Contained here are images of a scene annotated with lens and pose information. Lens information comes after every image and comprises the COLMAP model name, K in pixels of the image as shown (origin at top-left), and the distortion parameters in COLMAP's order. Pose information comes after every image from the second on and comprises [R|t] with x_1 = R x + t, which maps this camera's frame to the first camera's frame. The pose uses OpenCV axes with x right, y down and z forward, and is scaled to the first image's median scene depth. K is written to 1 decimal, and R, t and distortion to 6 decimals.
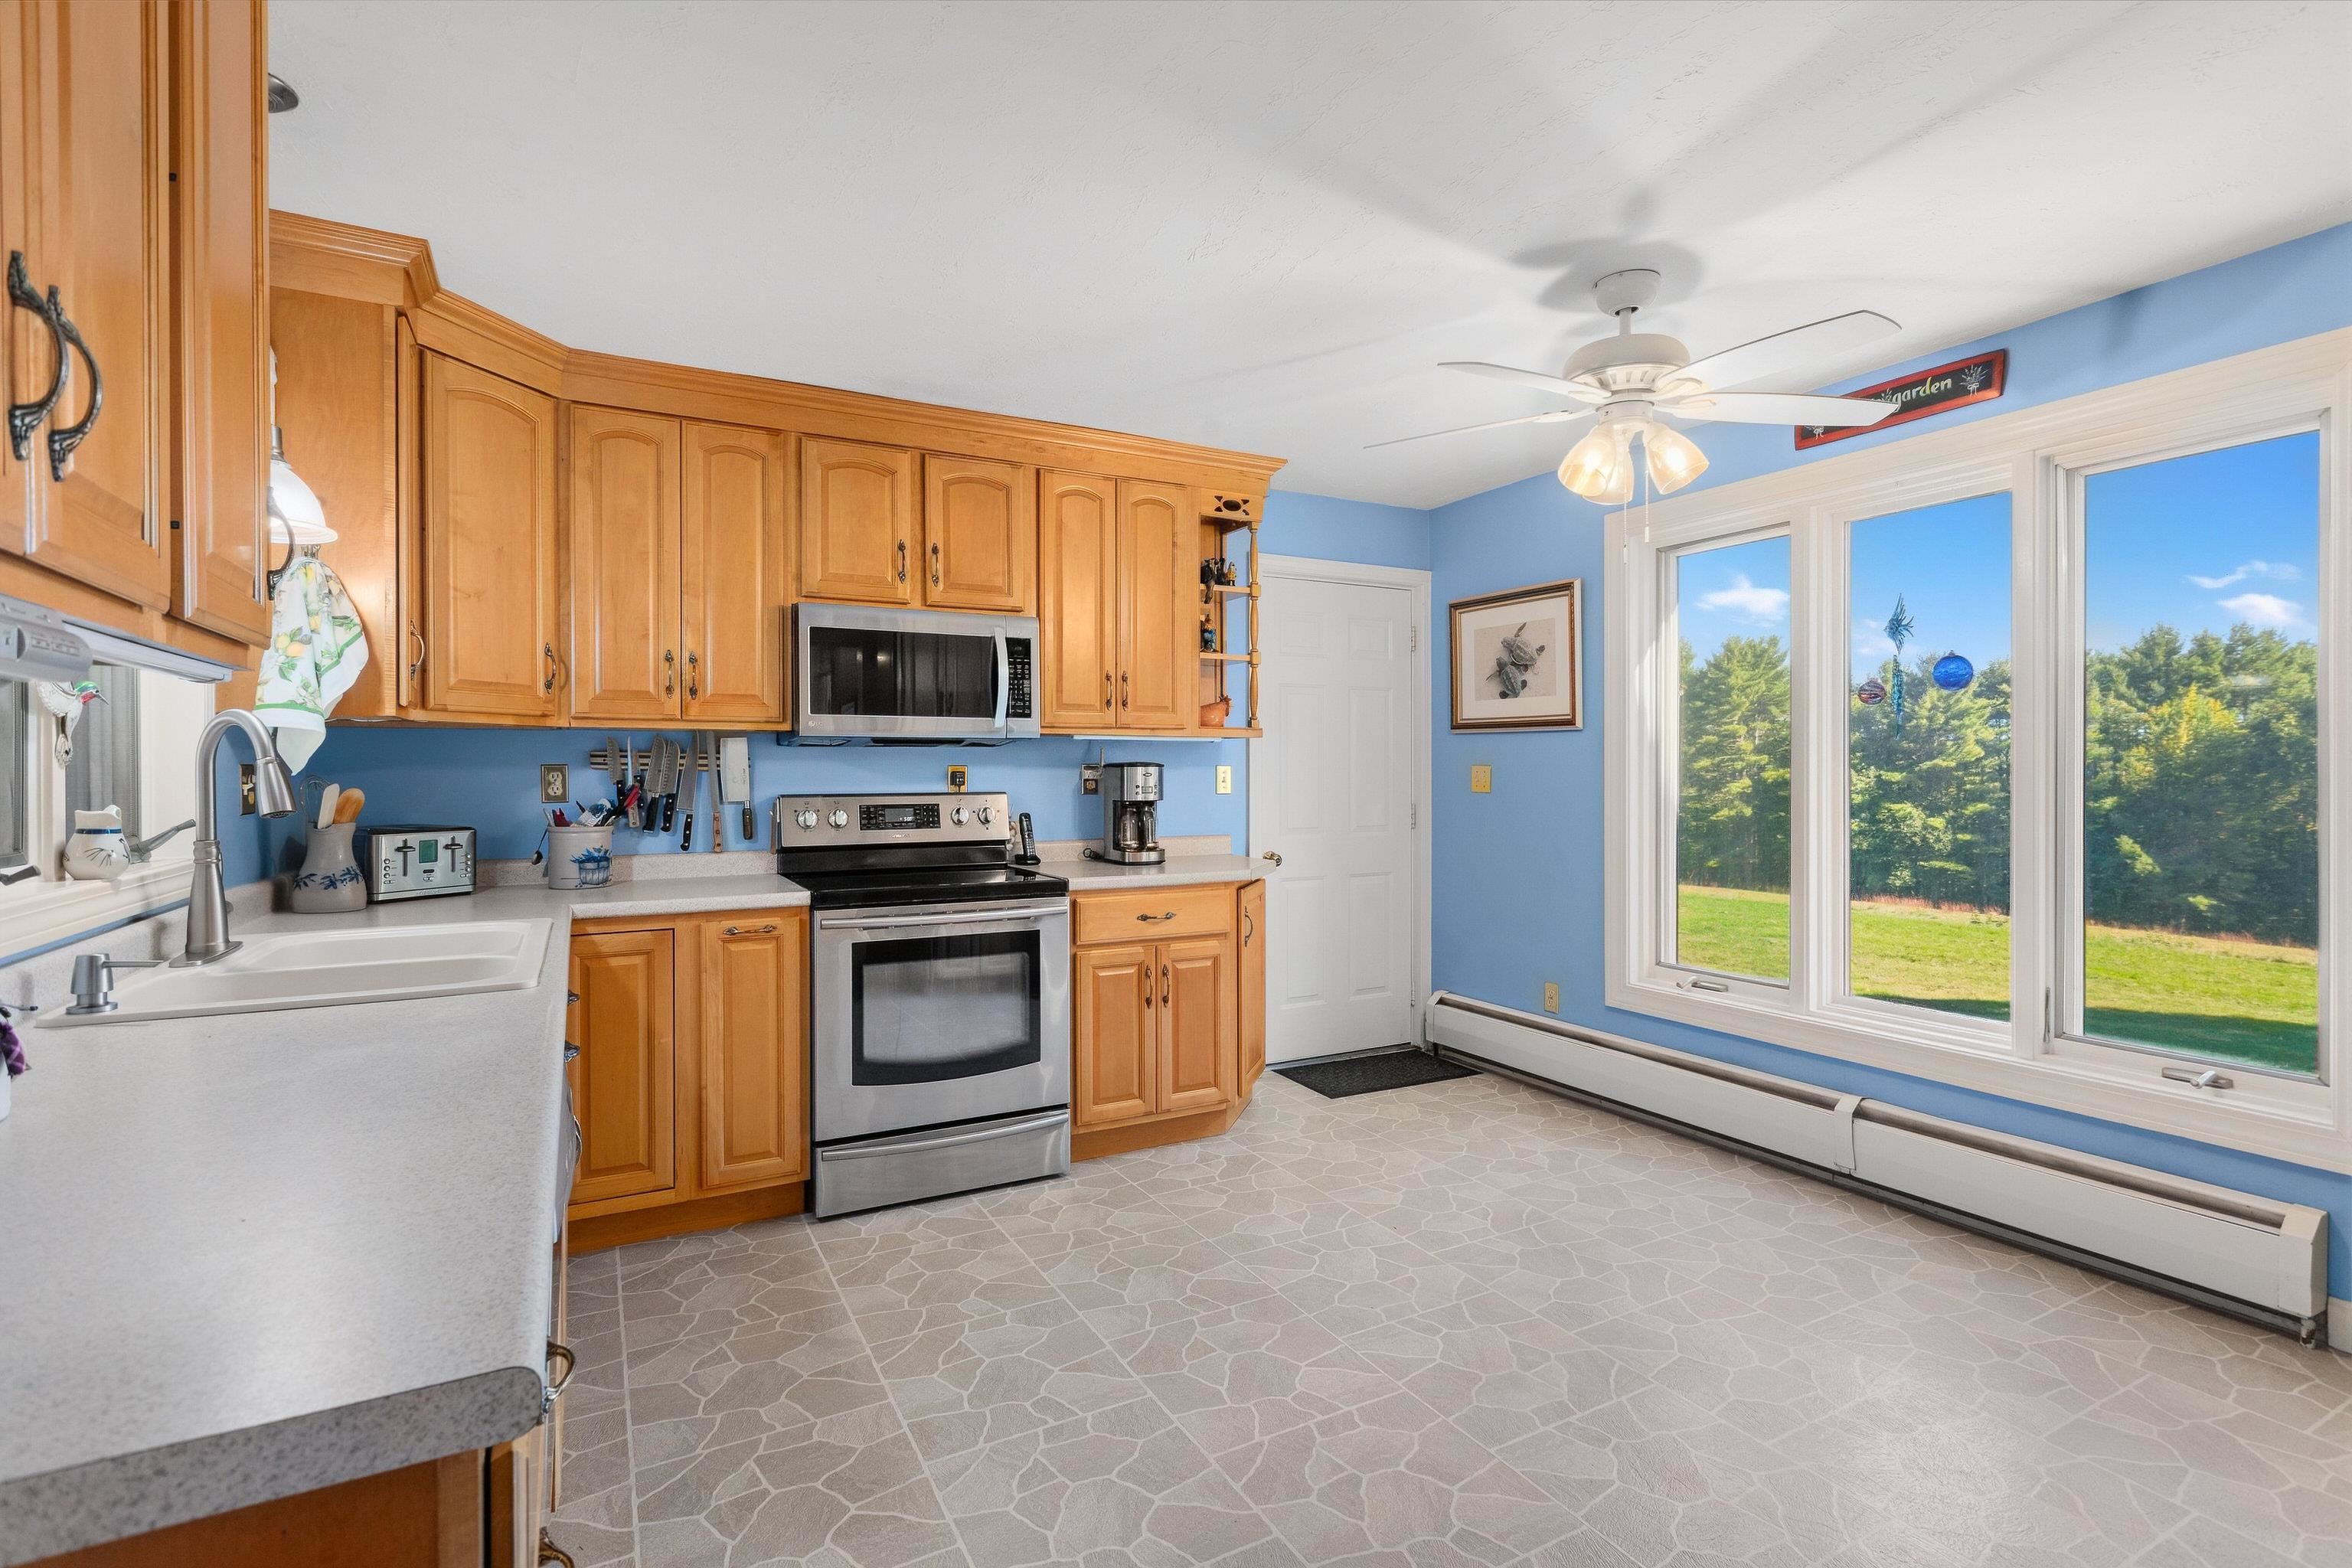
lens RADIAL K [[1113.8, 0, 1167.8], [0, 1113.8, 779.3], [0, 0, 1]] dist [0.000937, -0.000830]
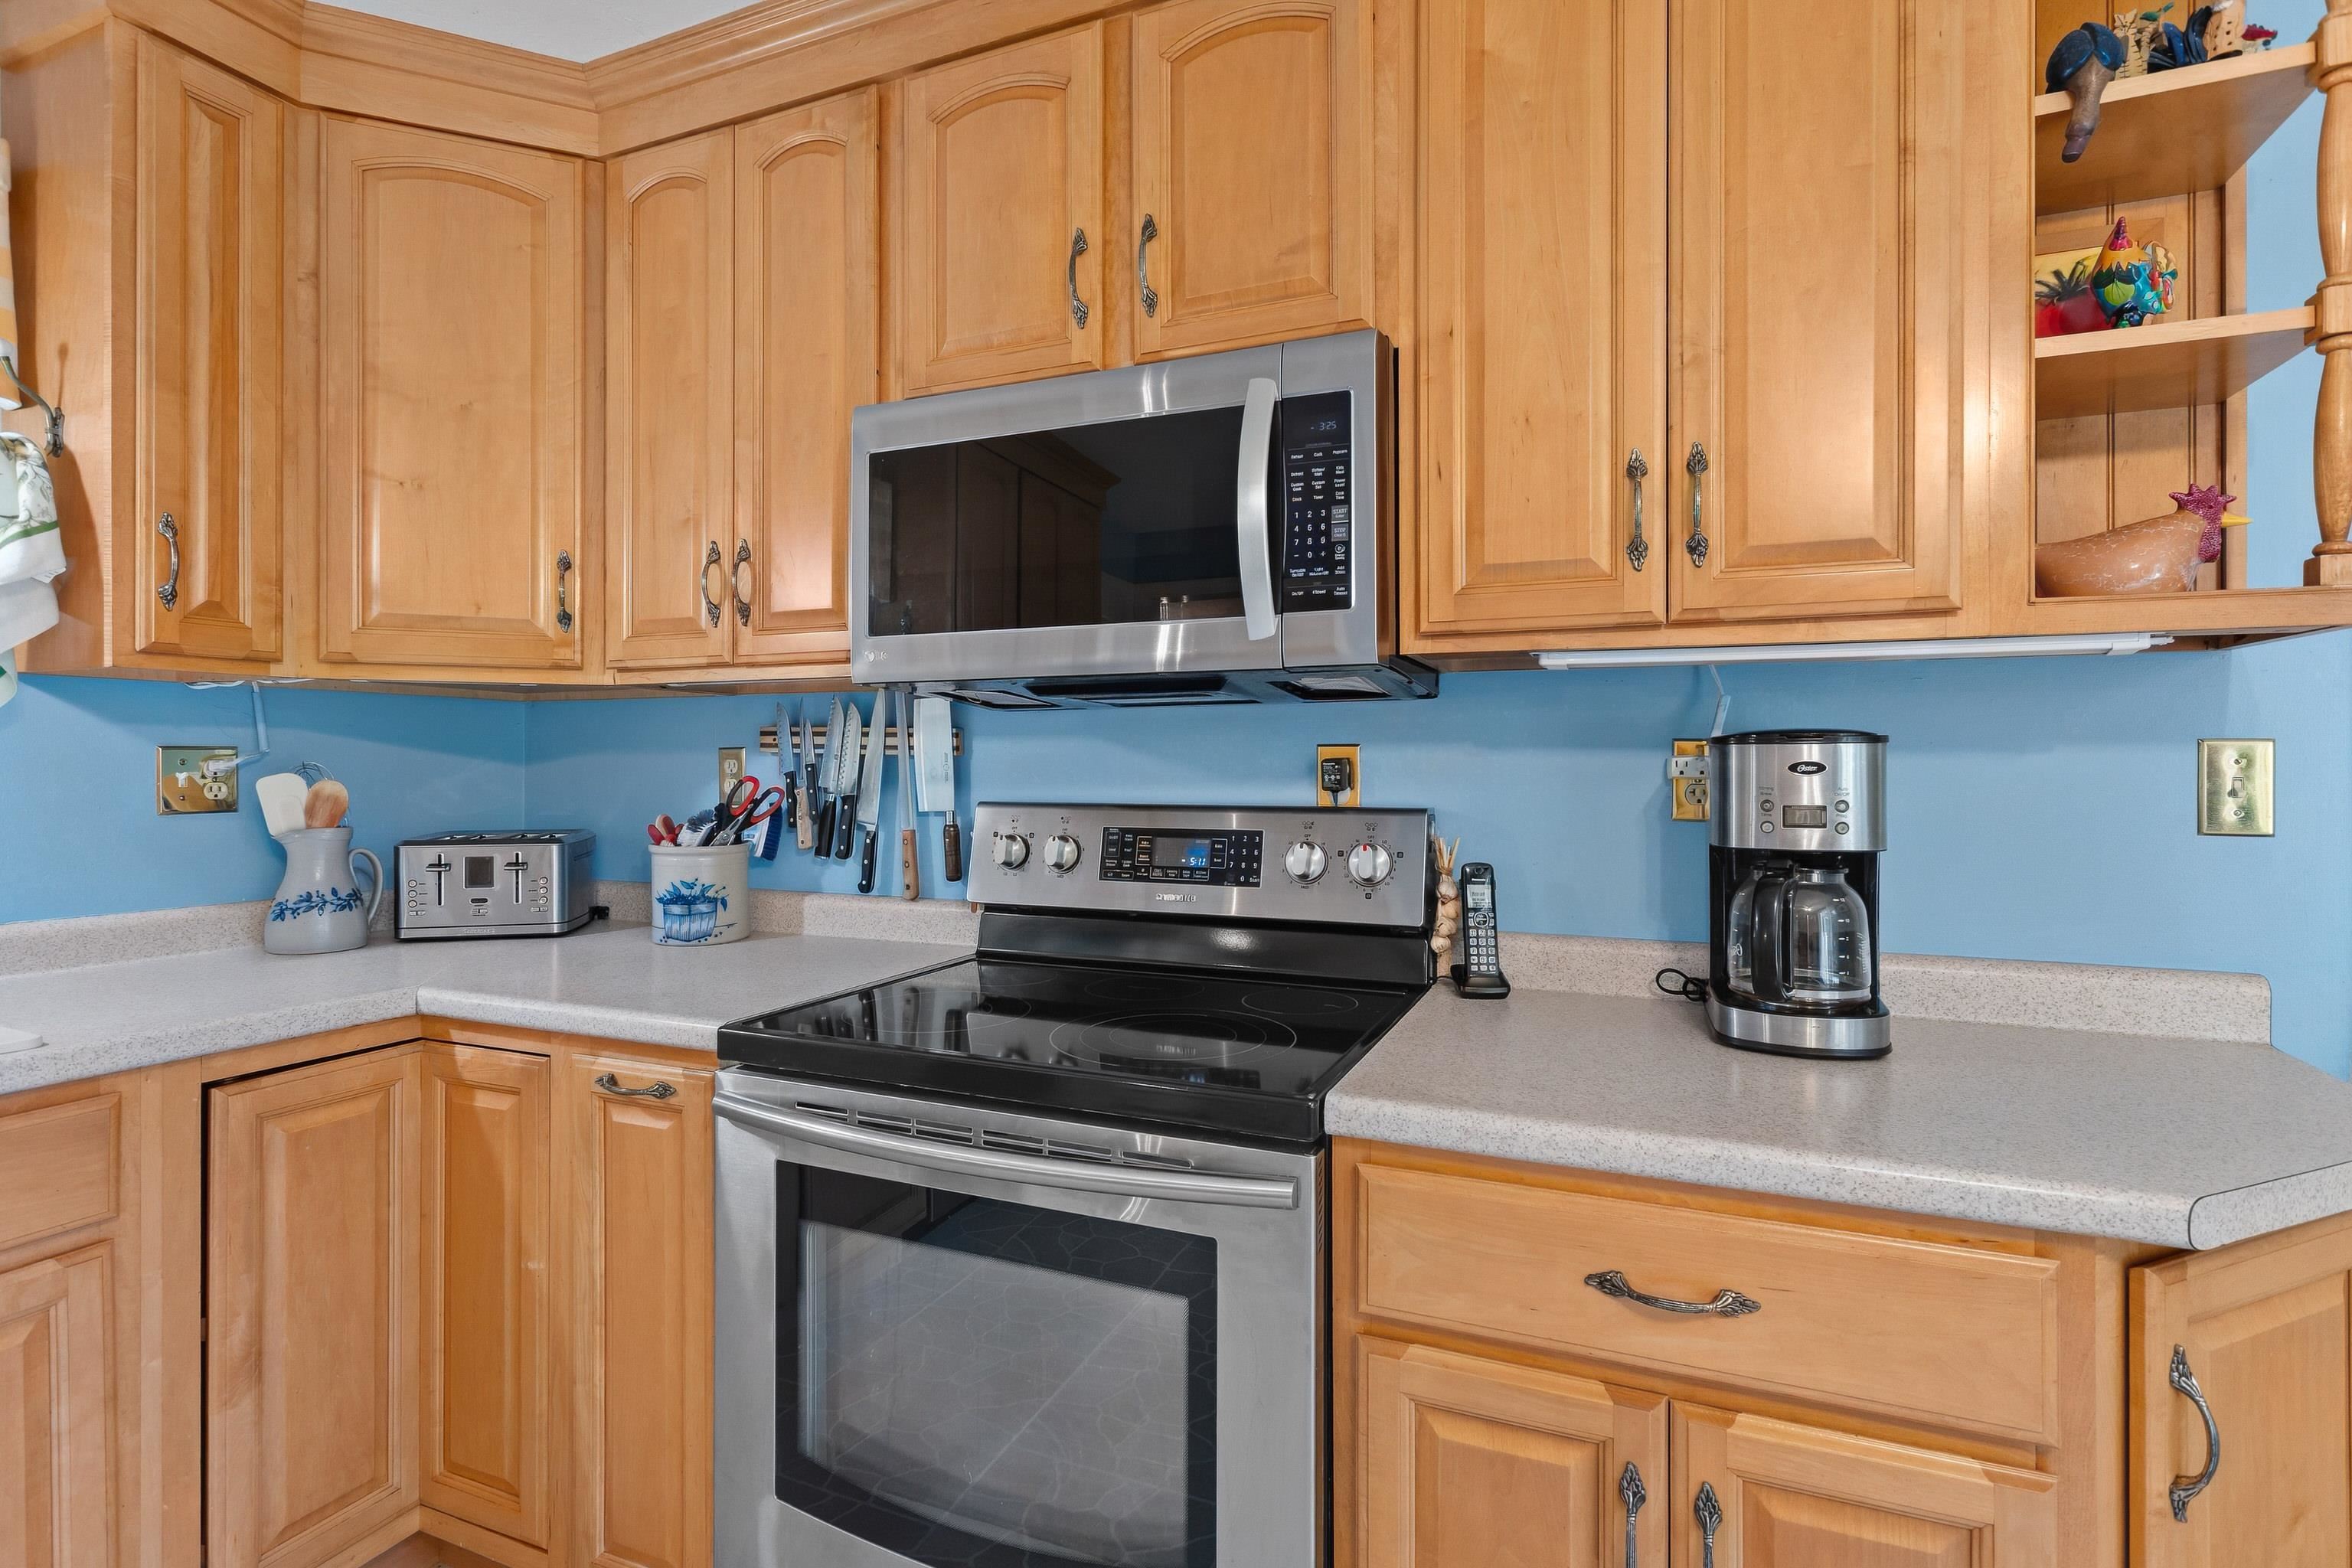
lens RADIAL K [[1113.8, 0, 1191.5], [0, 1113.8, 761.7], [0, 0, 1]] dist [0.000937, -0.000830]
pose [[0.631656, 0.002440, -0.775245, 0.126570], [-0.007370, 0.999969, -0.002859, -0.004342], [0.775214, 0.007520, 0.631654, 0.743137]]
